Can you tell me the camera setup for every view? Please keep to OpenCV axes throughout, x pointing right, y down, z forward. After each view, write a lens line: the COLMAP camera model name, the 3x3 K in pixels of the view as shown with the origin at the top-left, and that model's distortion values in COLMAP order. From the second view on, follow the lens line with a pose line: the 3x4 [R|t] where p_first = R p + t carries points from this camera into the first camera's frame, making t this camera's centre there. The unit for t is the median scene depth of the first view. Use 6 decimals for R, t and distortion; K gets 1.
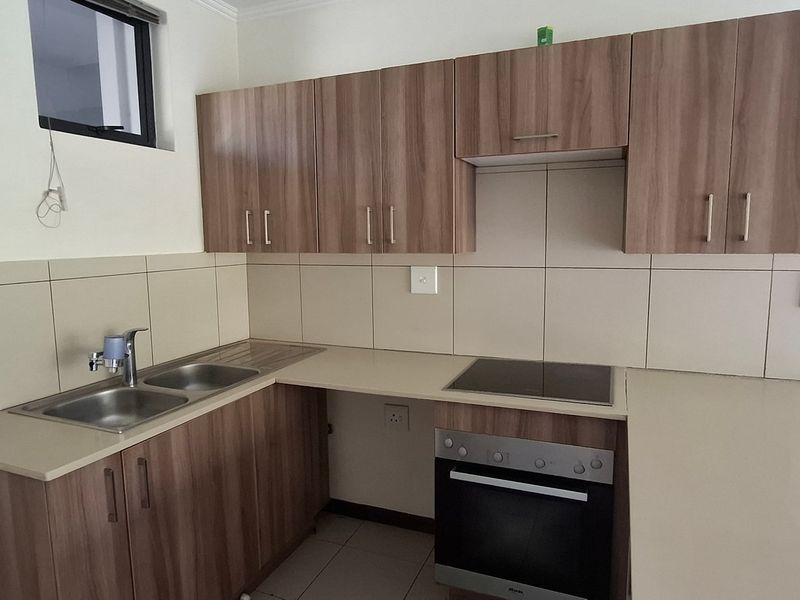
lens RADIAL K [[521.8, 0, 400.0], [0, 521.8, 300.0], [0, 0, 1]] dist [-0.007318, -0.002494]
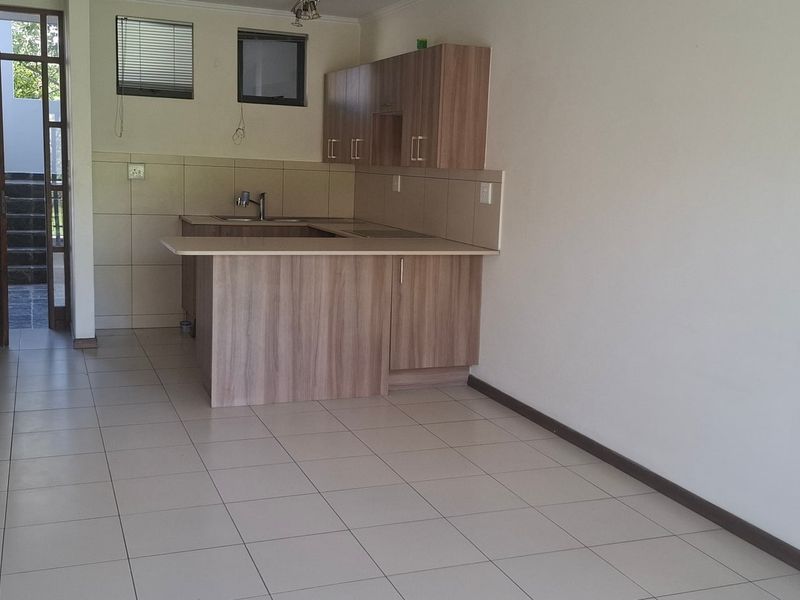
lens RADIAL K [[883.3, 0, 400.0], [0, 883.3, 300.0], [0, 0, 1]] dist [0.026919, 0.014351]
pose [[0.697250, 0.149117, -0.701146, 2.551259], [-0.133551, 0.988021, 0.077320, 0.134064], [0.704277, 0.039728, 0.708813, -1.190272]]
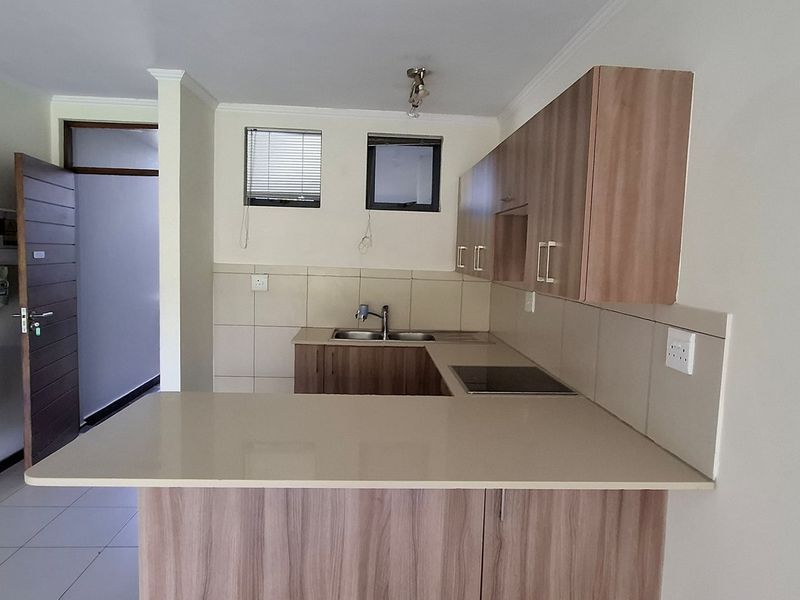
lens RADIAL K [[521.8, 0, 400.0], [0, 521.8, 300.0], [0, 0, 1]] dist [-0.007318, -0.002494]
pose [[0.442918, 0.107113, -0.890140, 1.306156], [-0.144307, 0.988410, 0.047134, -0.068067], [0.884872, 0.107577, 0.453242, 0.142339]]
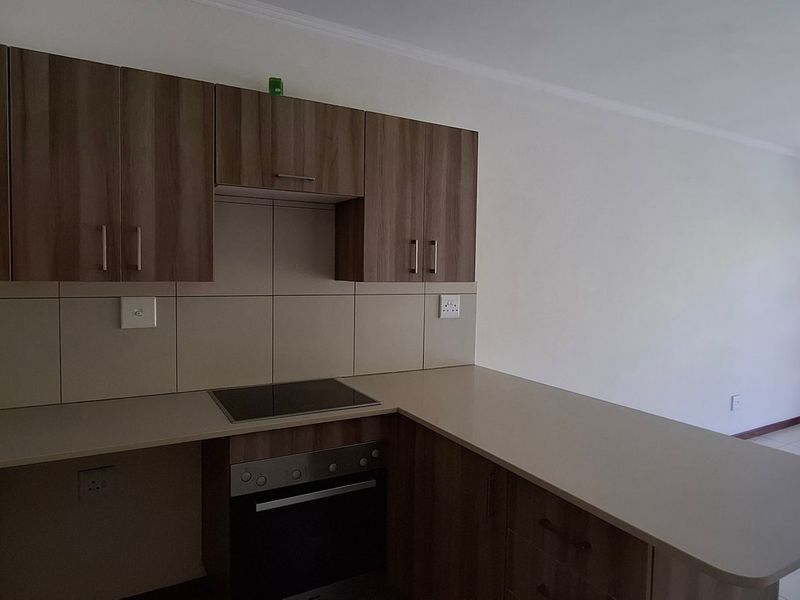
lens RADIAL K [[521.8, 0, 400.0], [0, 521.8, 300.0], [0, 0, 1]] dist [-0.007318, -0.002494]
pose [[0.620891, -0.028352, 0.783384, -0.440756], [0.070388, 0.997325, -0.019692, -0.013630], [-0.780730, 0.067367, 0.621226, 0.140435]]
